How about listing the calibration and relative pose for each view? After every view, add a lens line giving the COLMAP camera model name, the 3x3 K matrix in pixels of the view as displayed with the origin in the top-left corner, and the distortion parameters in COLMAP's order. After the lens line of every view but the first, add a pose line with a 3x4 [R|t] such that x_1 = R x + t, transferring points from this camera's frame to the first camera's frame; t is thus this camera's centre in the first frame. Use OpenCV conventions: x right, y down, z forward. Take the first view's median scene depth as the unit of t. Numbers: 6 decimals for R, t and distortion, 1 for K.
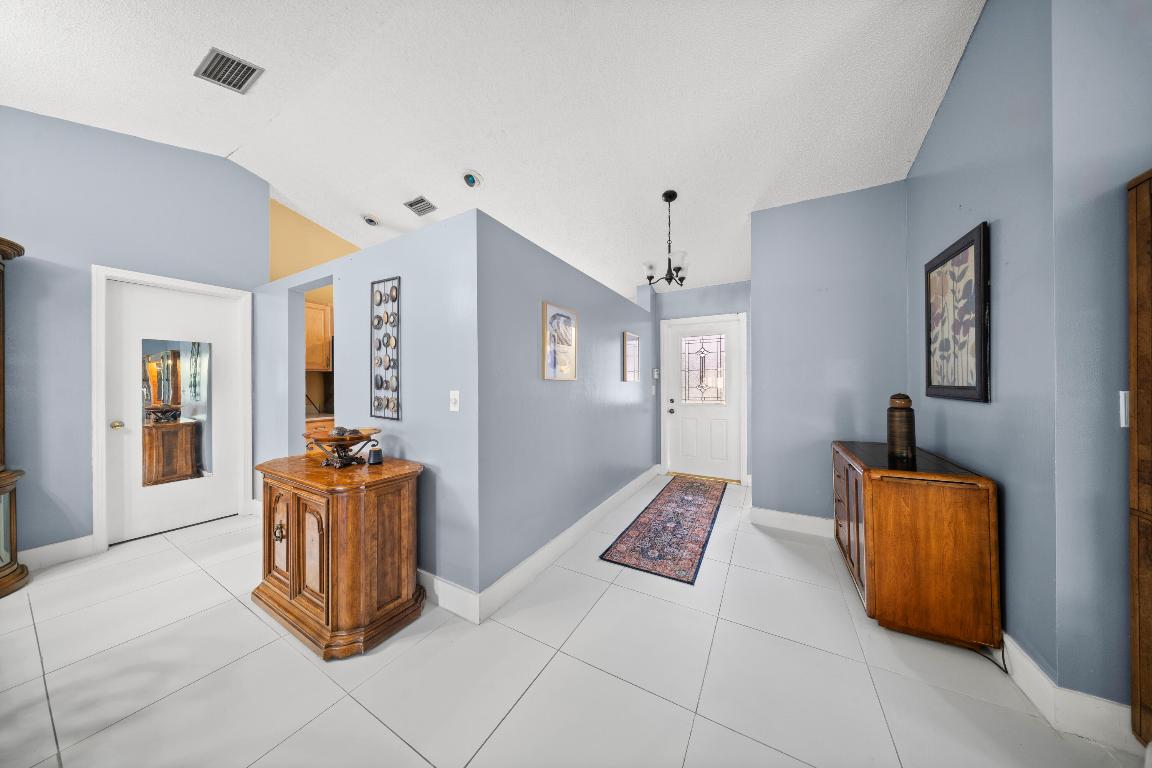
lens RADIAL K [[344.5, 0, 567.1], [0, 344.5, 380.4], [0, 0, 1]] dist [0.010846, -0.000052]
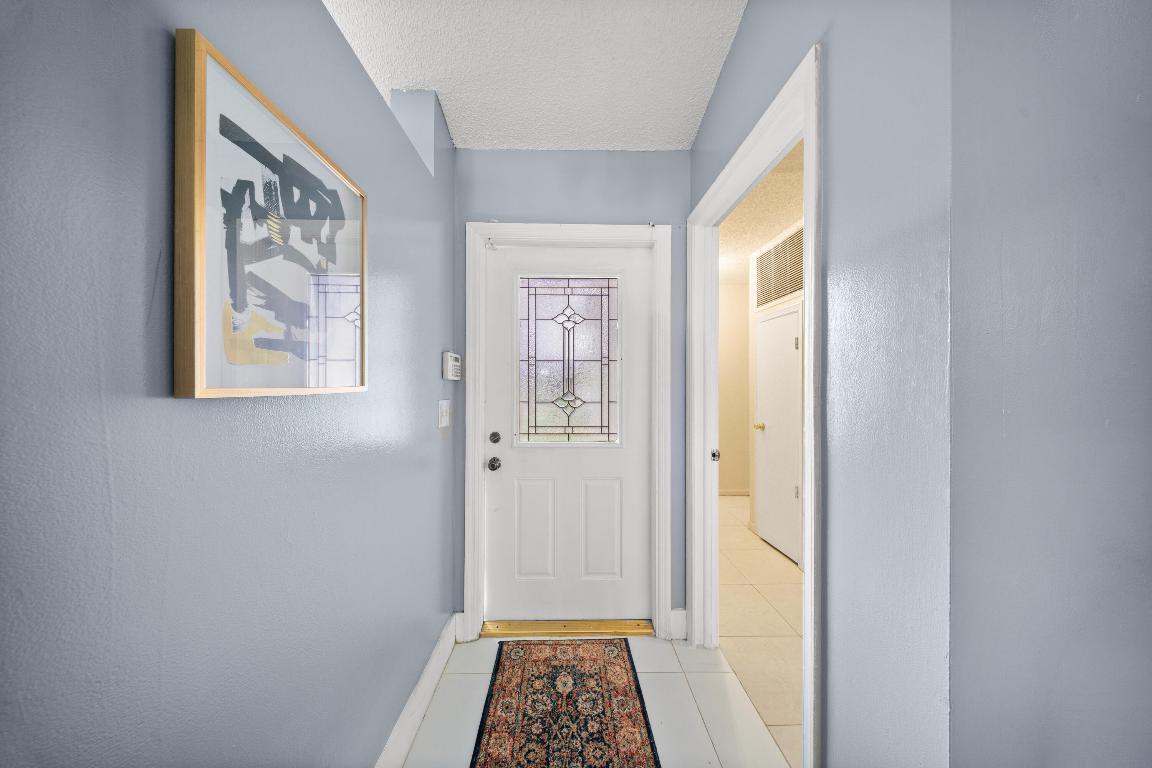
lens RADIAL K [[344.5, 0, 571.4], [0, 344.5, 388.0], [0, 0, 1]] dist [0.010846, -0.000052]
pose [[0.848189, 0.007455, 0.529642, 0.171731], [-0.010703, 0.999938, 0.003066, 0.001657], [-0.529586, -0.008269, 0.848216, 0.626752]]
